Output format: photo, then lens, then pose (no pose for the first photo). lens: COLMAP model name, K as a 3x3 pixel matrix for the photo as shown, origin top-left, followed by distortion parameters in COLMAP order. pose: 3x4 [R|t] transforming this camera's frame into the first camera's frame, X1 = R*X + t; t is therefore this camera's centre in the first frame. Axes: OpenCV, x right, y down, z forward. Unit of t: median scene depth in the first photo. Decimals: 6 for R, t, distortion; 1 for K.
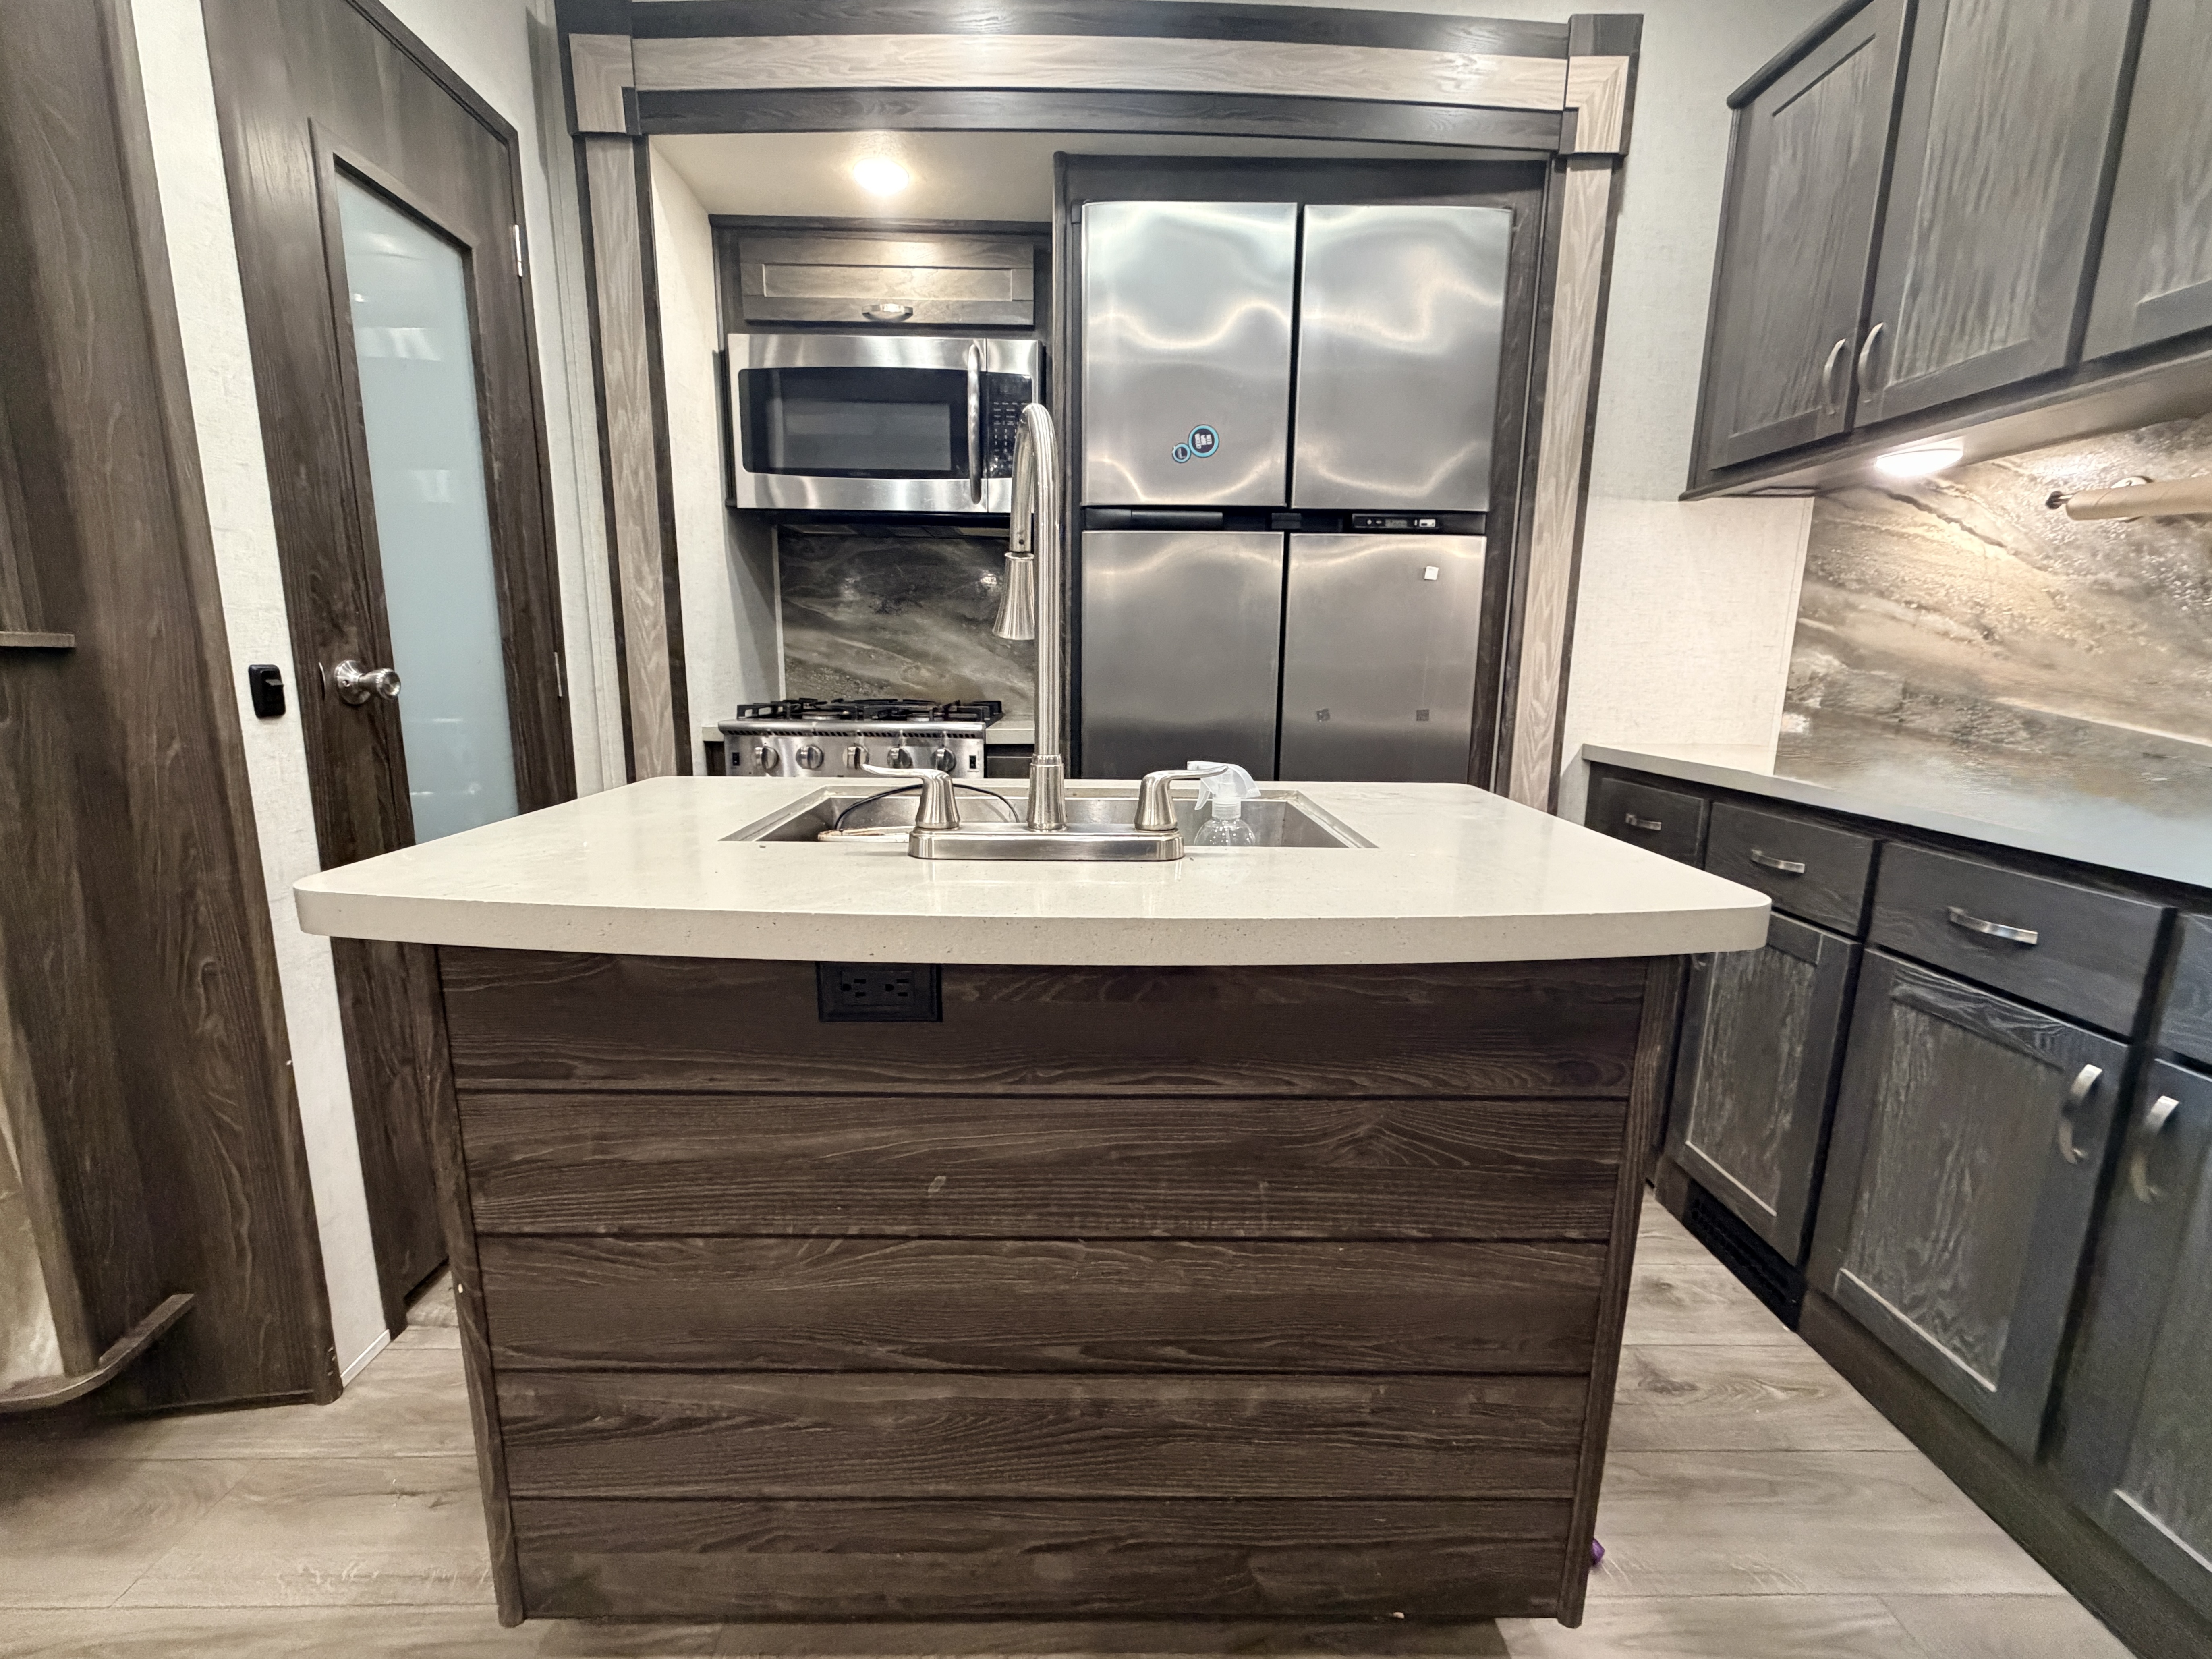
lens RADIAL K [[916.0, 0, 1100.5], [0, 916.0, 828.4], [0, 0, 1]] dist [0.001344, 0.000221]
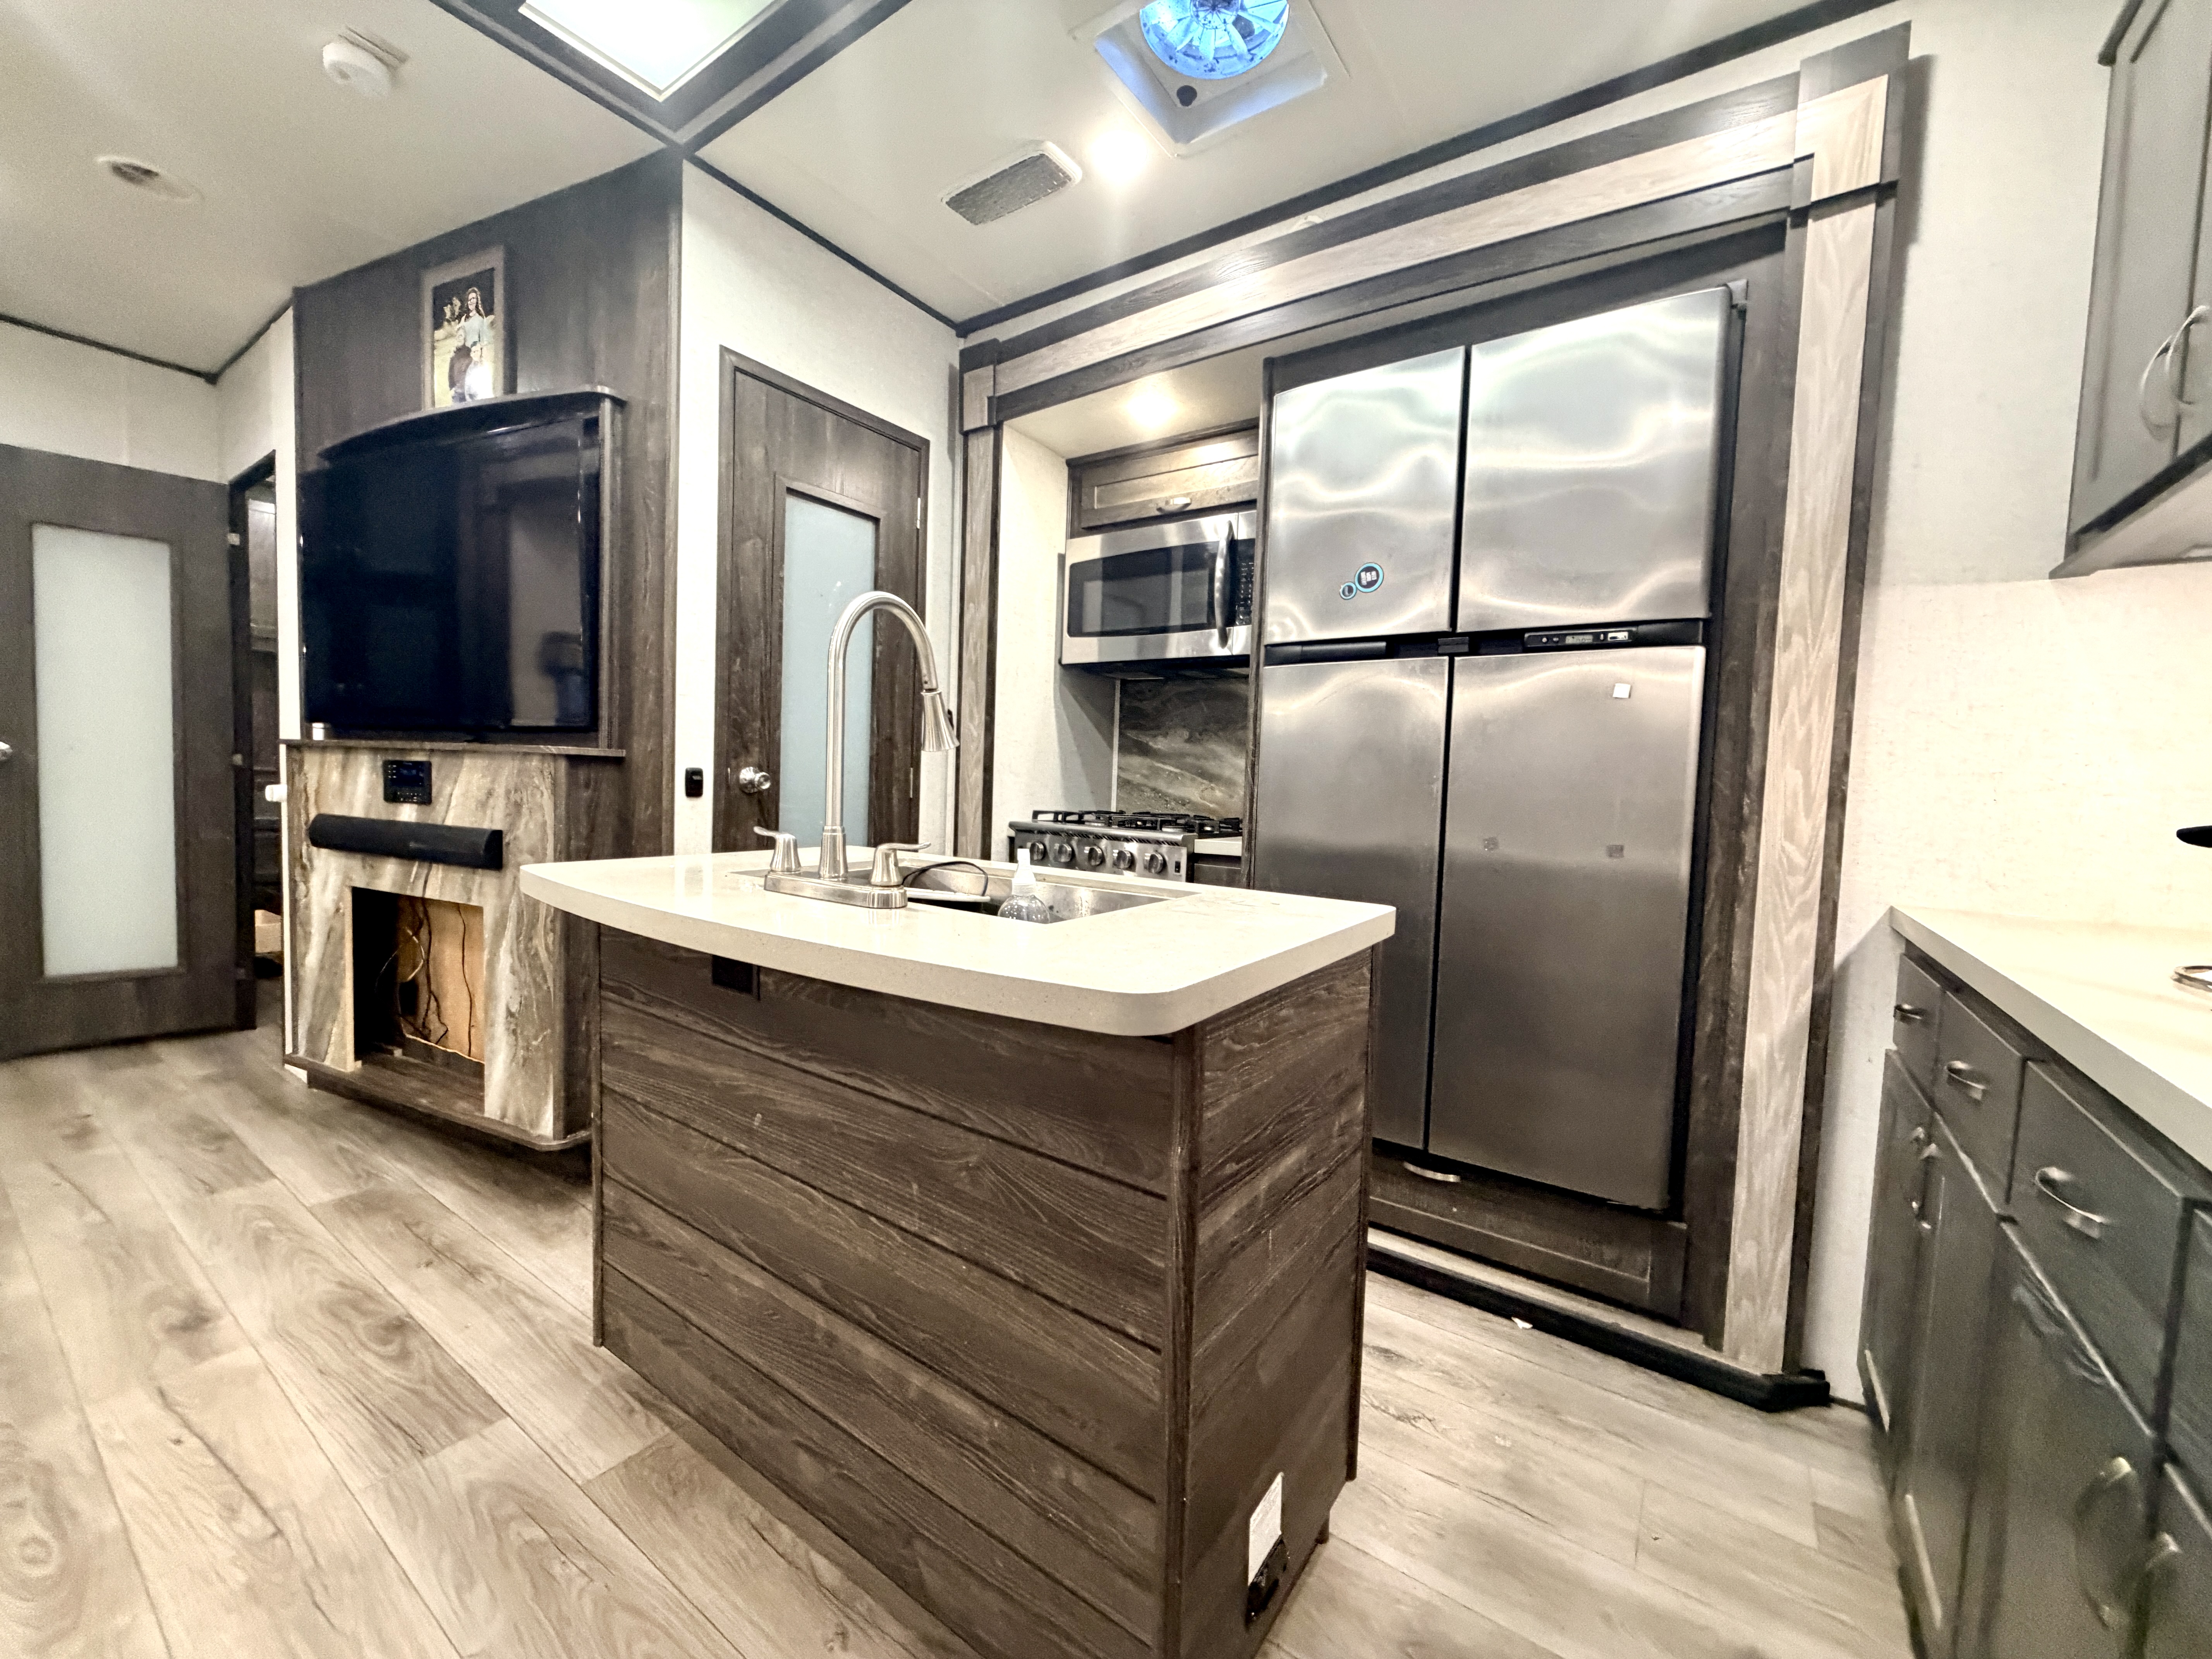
lens RADIAL K [[883.3, 0, 1106.0], [0, 883.3, 829.5], [0, 0, 1]] dist [0.000044, 0.000195]
pose [[0.809064, 0.051248, -0.585482, 0.472872], [-0.133003, 0.986312, -0.097462, 0.001043], [0.572473, 0.156724, 0.804806, 0.057506]]
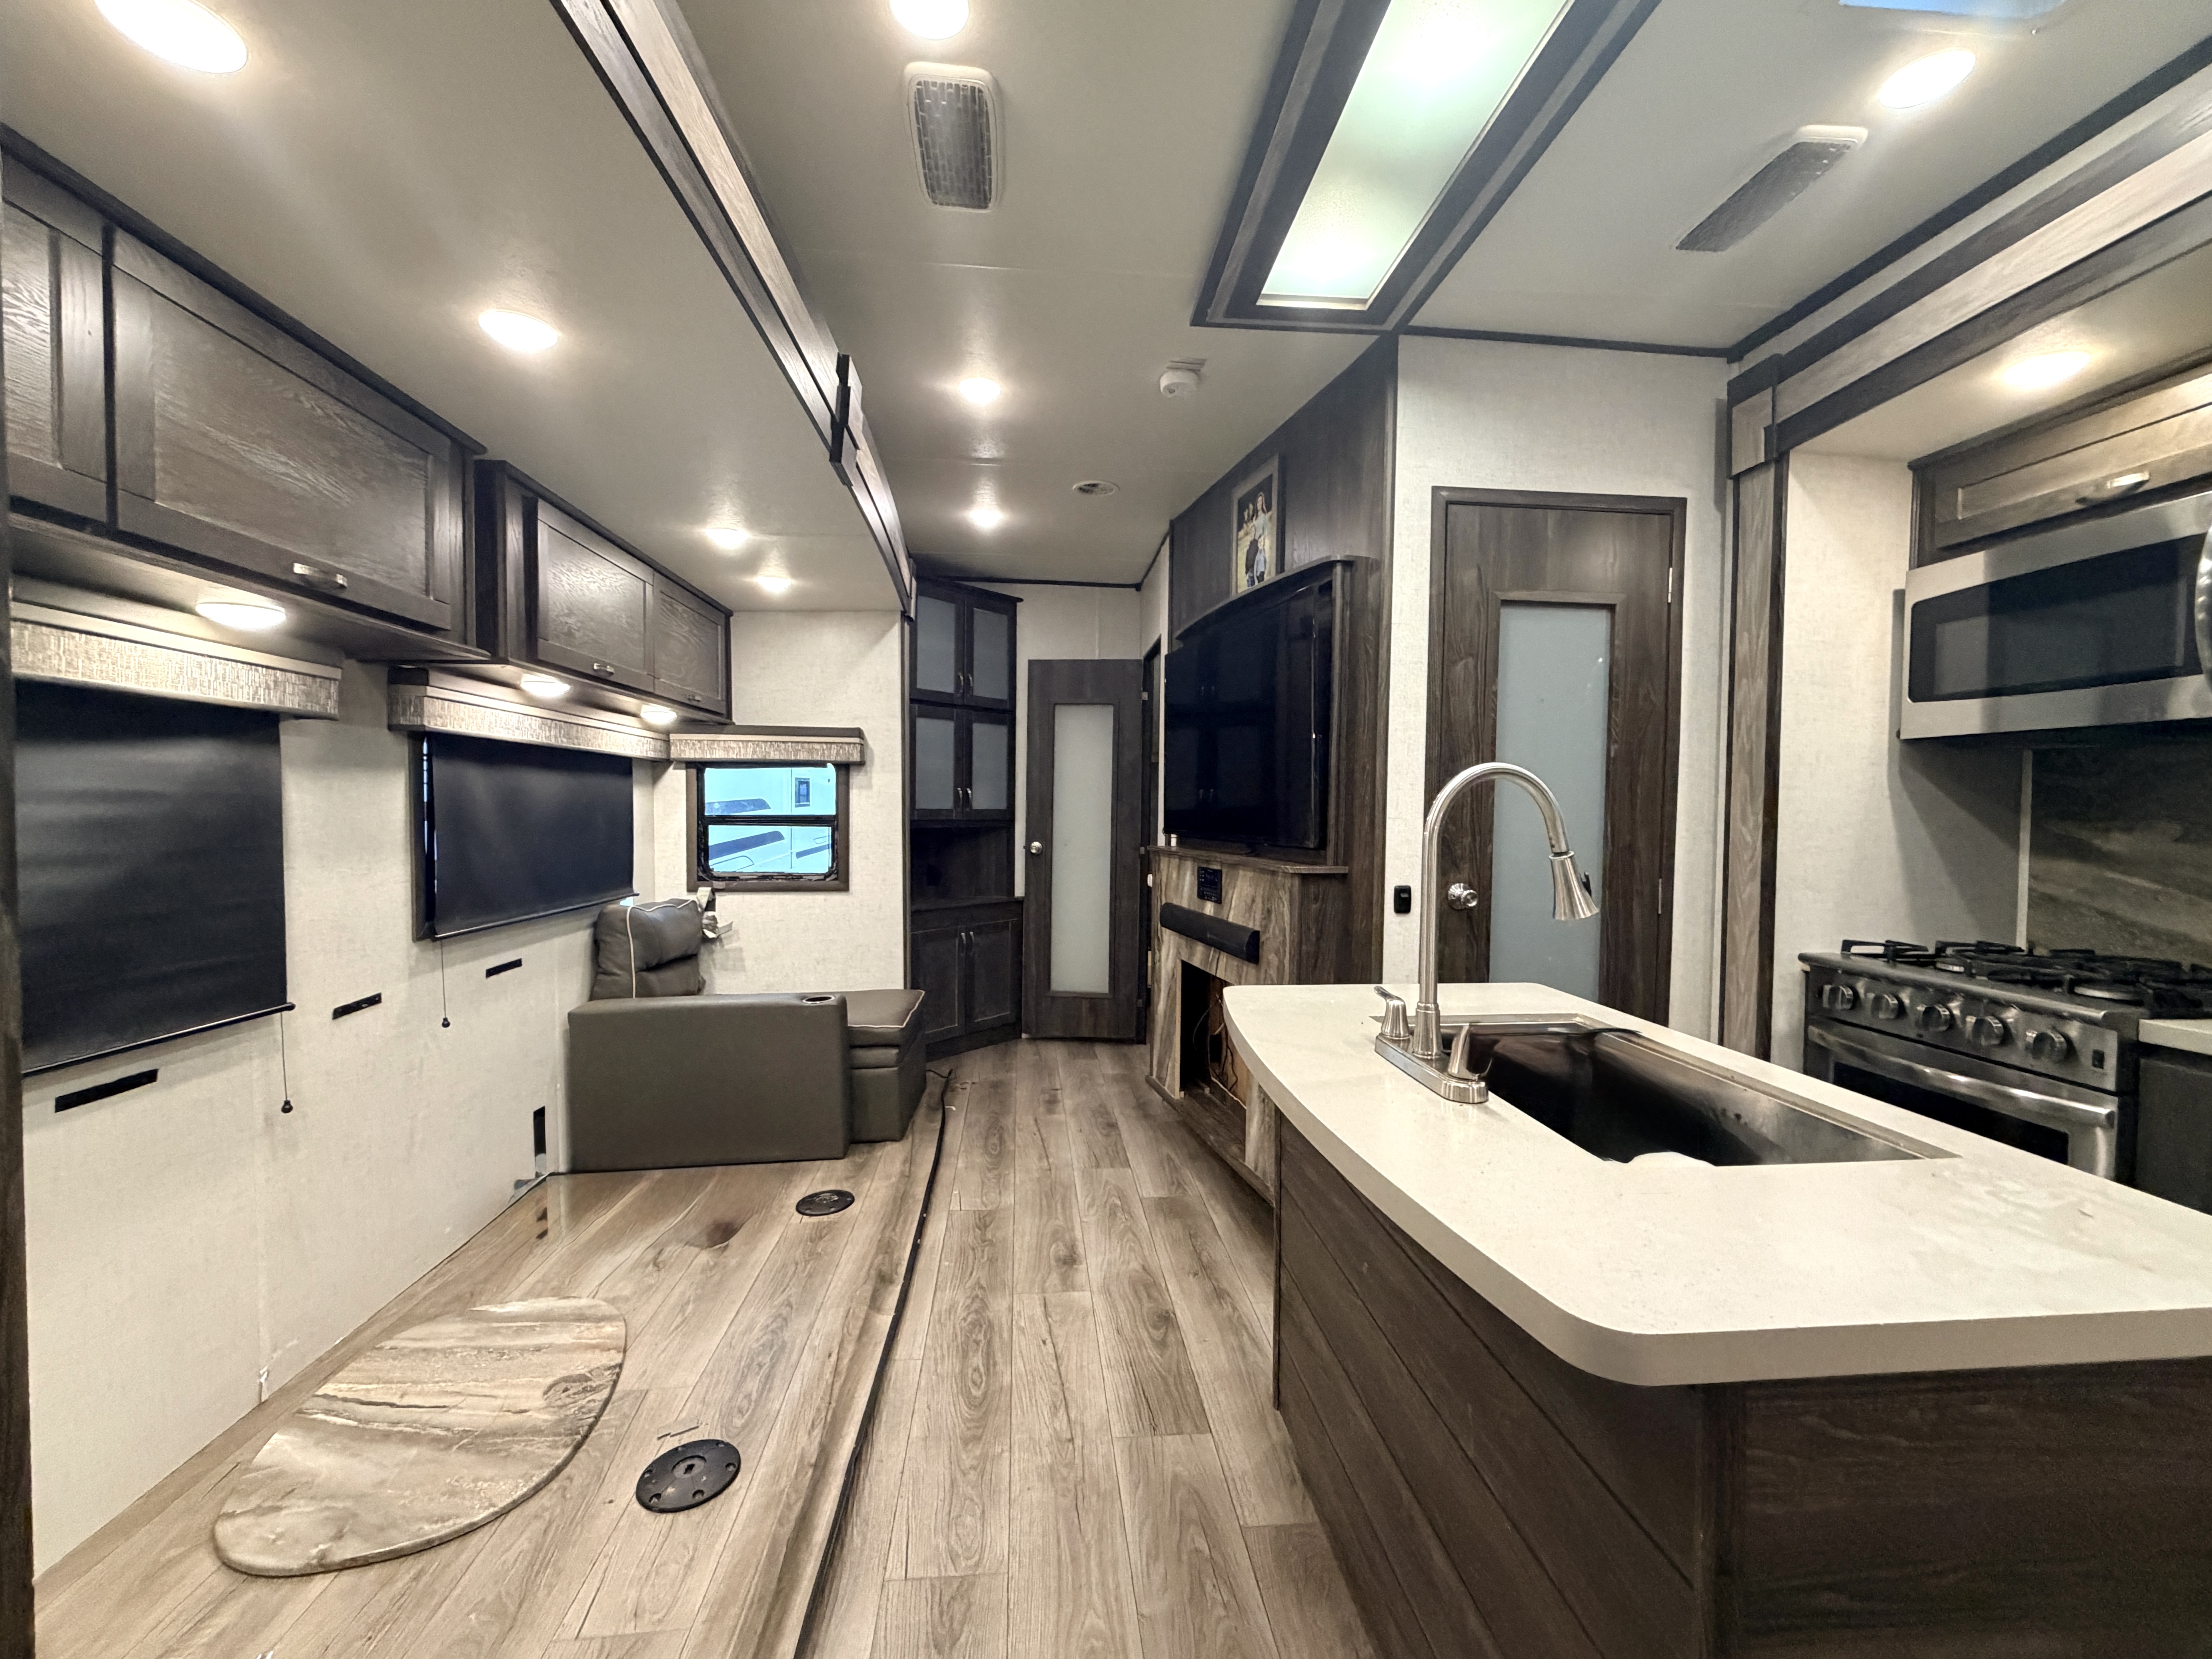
lens RADIAL K [[916.0, 0, 1100.5], [0, 916.0, 828.4], [0, 0, 1]] dist [0.001344, 0.000221]
pose [[0.070769, 0.013941, -0.997395, 0.583329], [-0.194581, 0.980886, -0.000096, -0.107975], [0.978330, 0.194081, 0.072129, 0.144064]]
